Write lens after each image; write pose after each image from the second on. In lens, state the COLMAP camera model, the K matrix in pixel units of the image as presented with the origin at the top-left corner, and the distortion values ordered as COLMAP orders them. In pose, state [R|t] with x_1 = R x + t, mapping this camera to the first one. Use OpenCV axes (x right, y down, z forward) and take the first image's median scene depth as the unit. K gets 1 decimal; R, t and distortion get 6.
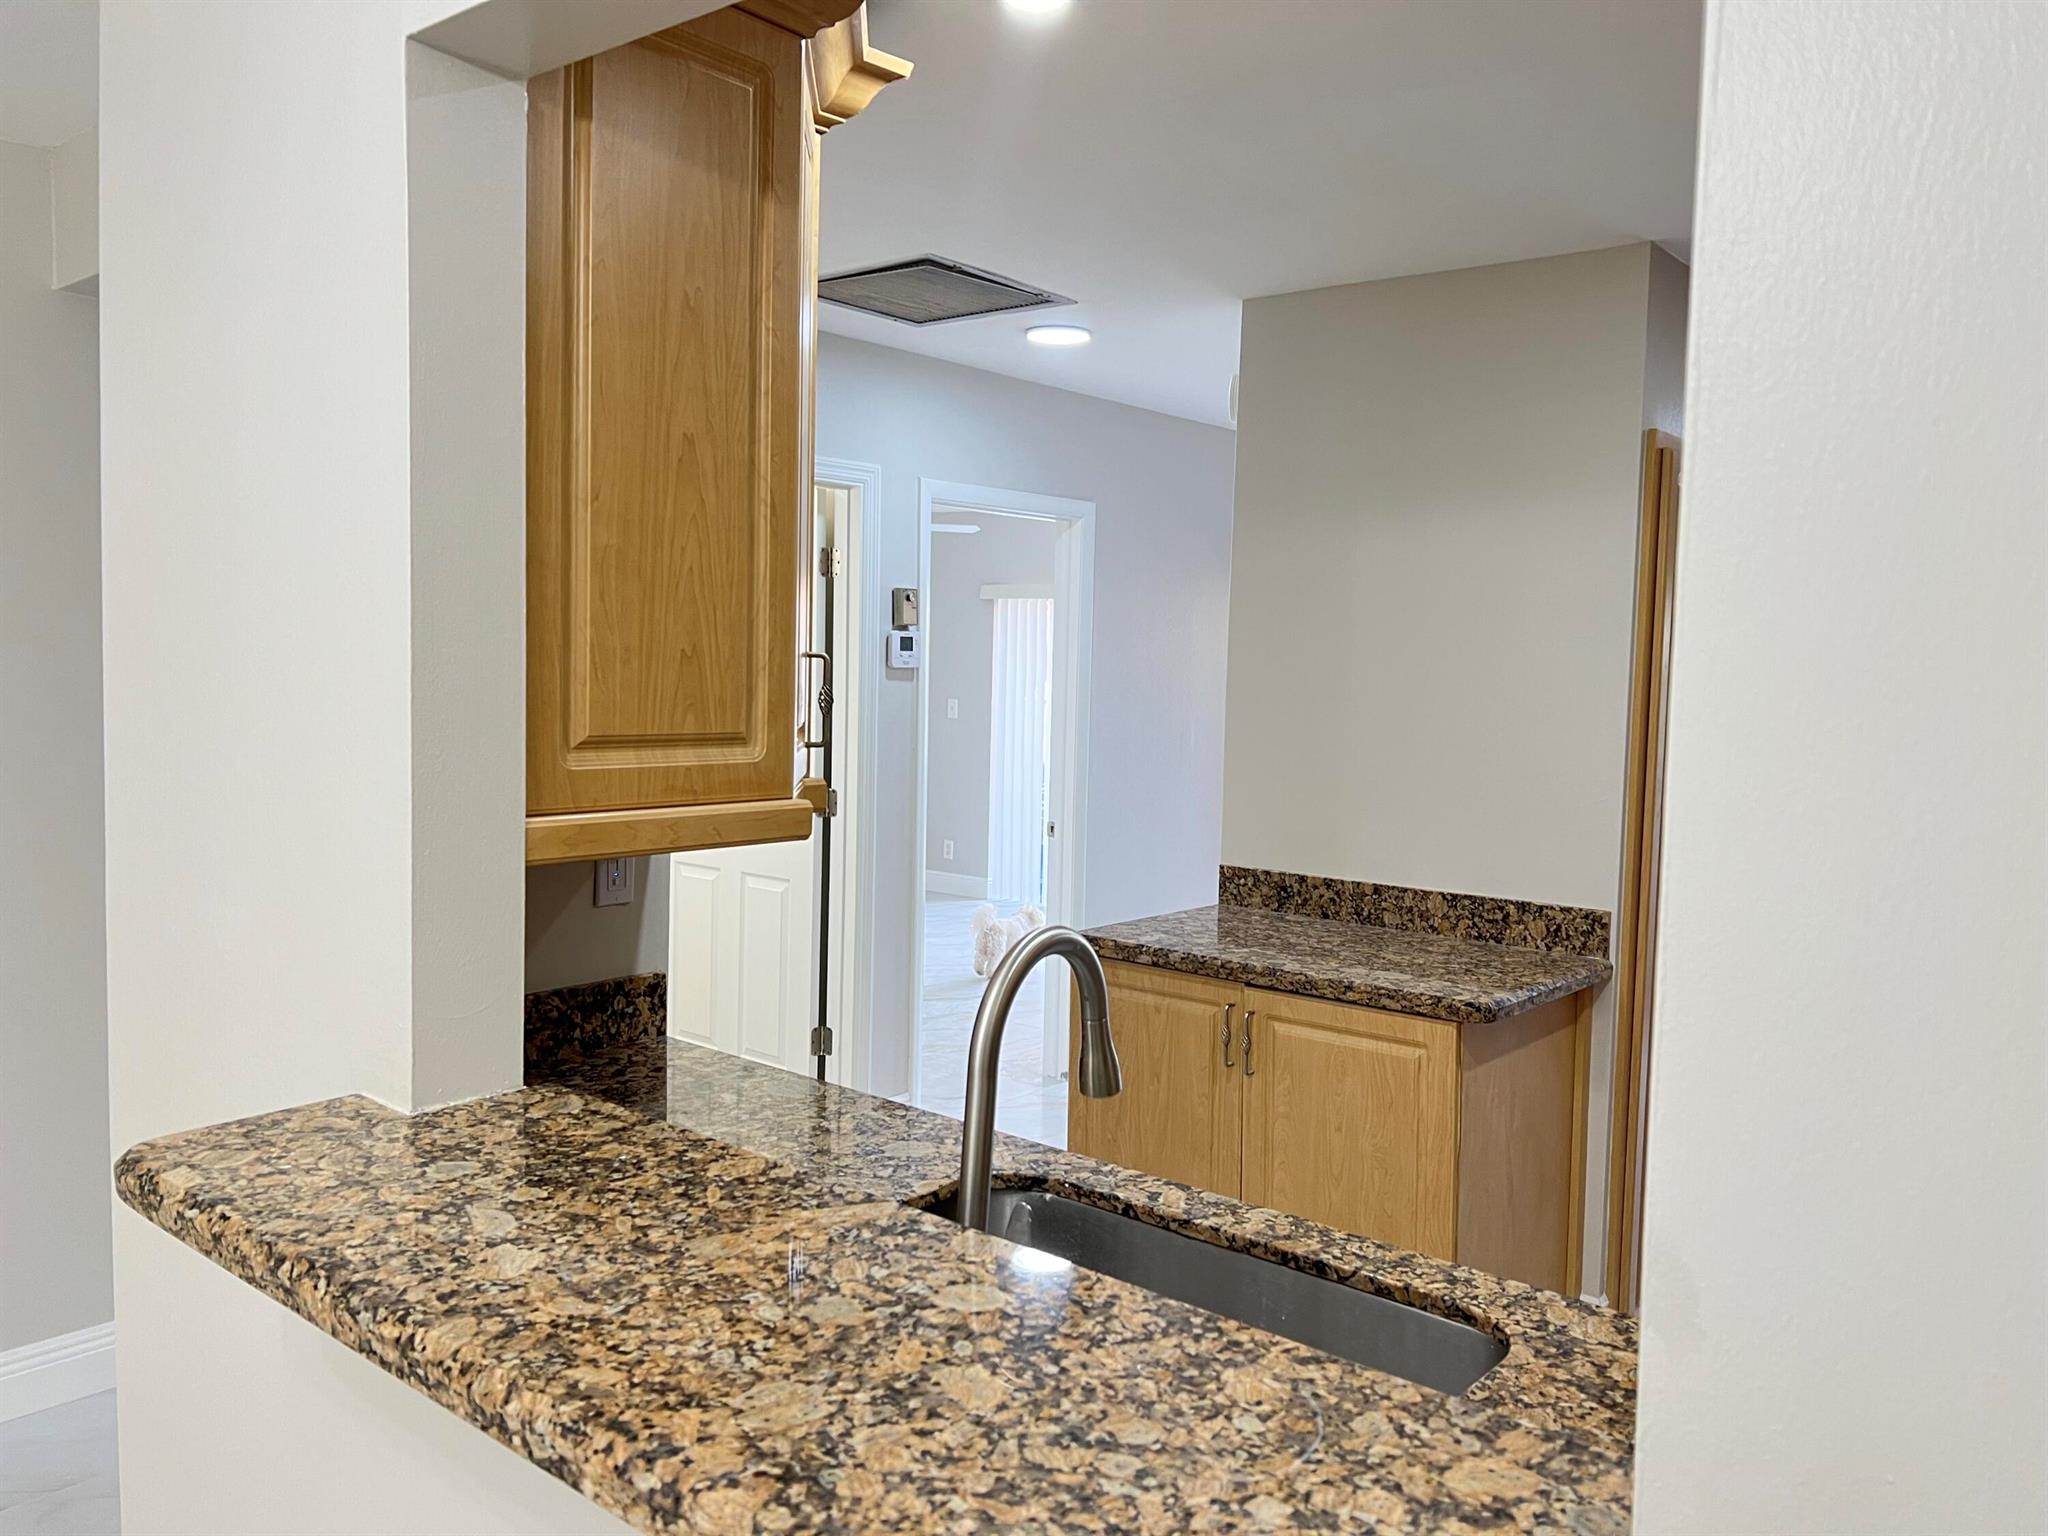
lens RADIAL K [[1526.7, 0, 1027.2], [0, 1526.7, 750.9], [0, 0, 1]] dist [0.044555, -0.048288]
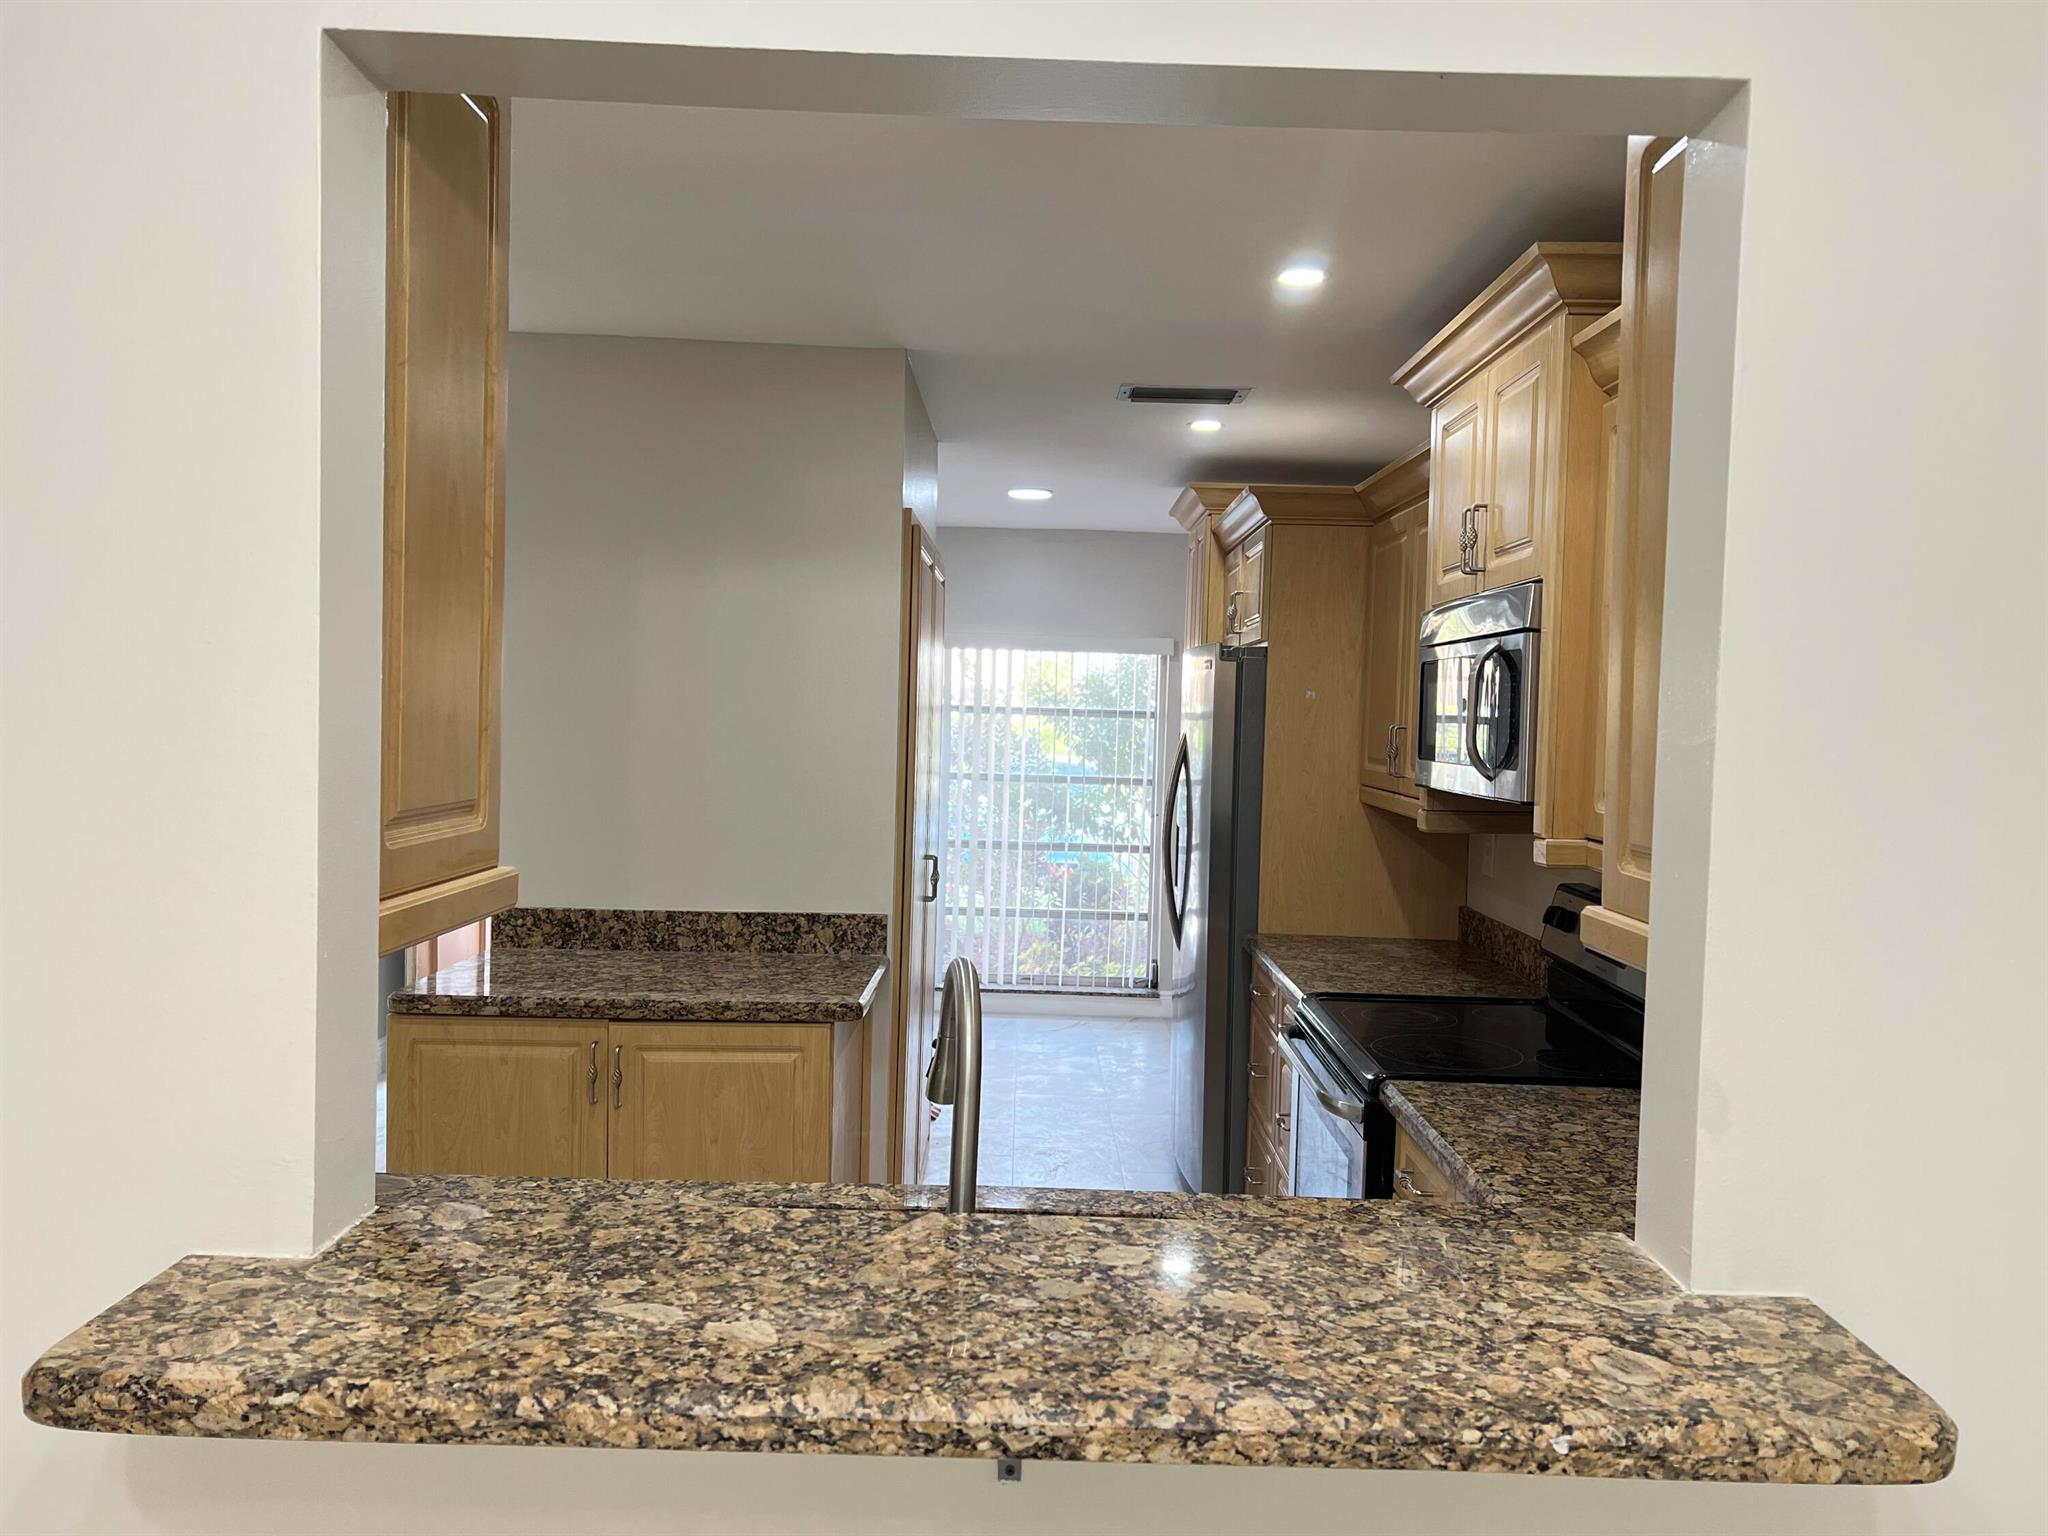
lens RADIAL K [[1526.7, 0, 1035.2], [0, 1526.7, 762.5], [0, 0, 1]] dist [0.044555, -0.048288]
pose [[0.775379, -0.030353, 0.630766, -0.708134], [0.033807, 0.999407, 0.006536, -0.039497], [-0.630590, 0.016257, 0.775946, 0.071938]]
